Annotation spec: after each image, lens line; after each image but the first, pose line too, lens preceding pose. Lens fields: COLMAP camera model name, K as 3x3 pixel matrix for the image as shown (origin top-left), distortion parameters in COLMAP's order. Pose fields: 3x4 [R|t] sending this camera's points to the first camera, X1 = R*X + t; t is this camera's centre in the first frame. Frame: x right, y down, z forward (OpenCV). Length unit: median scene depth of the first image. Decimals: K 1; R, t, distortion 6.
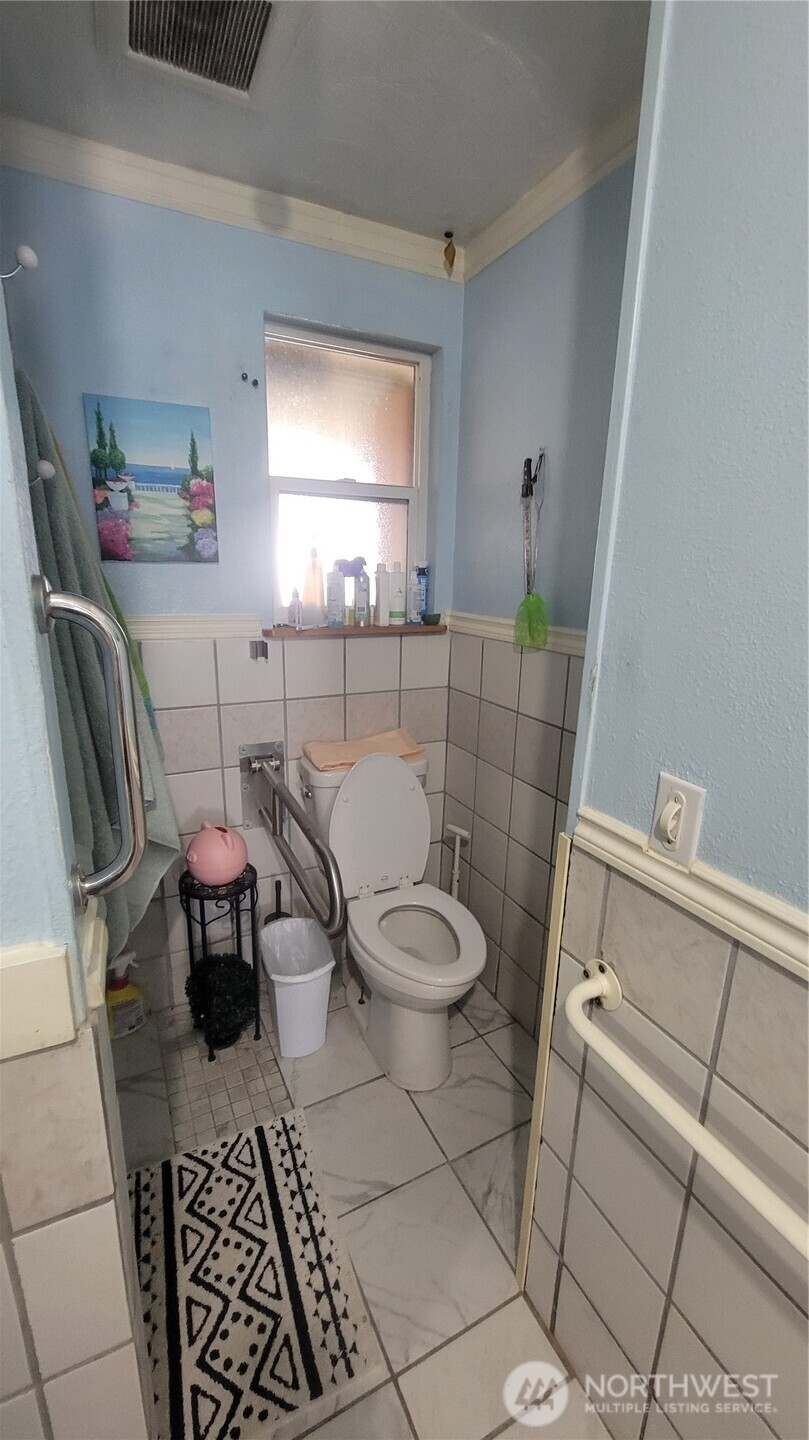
lens RADIAL K [[587.6, 0, 401.8], [0, 587.6, 722.6], [0, 0, 1]] dist [-0.002740, 0.002056]
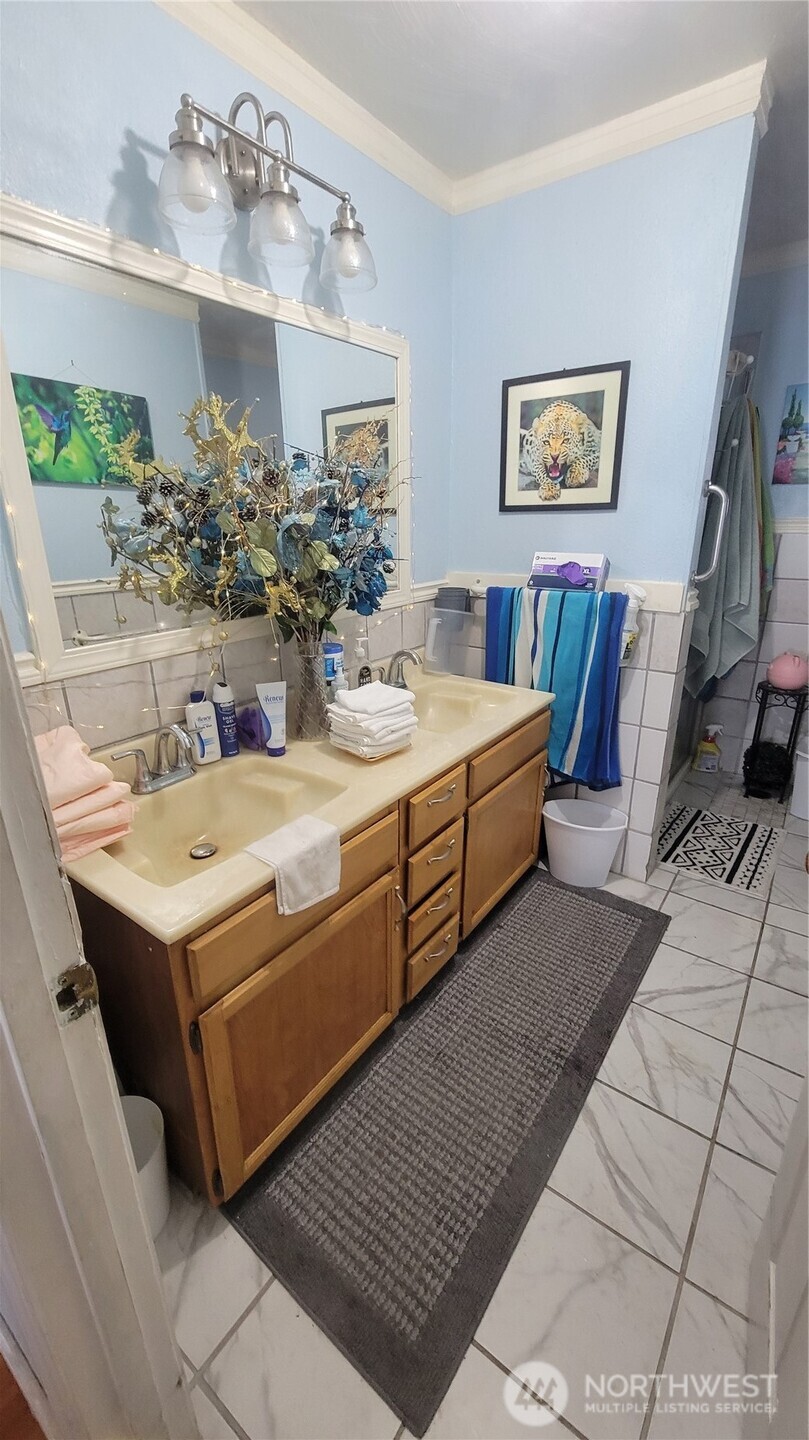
lens RADIAL K [[587.6, 0, 401.2], [0, 587.6, 718.1], [0, 0, 1]] dist [-0.002740, 0.002056]
pose [[0.460886, 0.260037, -0.848508, 0.689259], [-0.200099, 0.961937, 0.186111, 0.305781], [0.864607, 0.084009, 0.495376, -0.802969]]
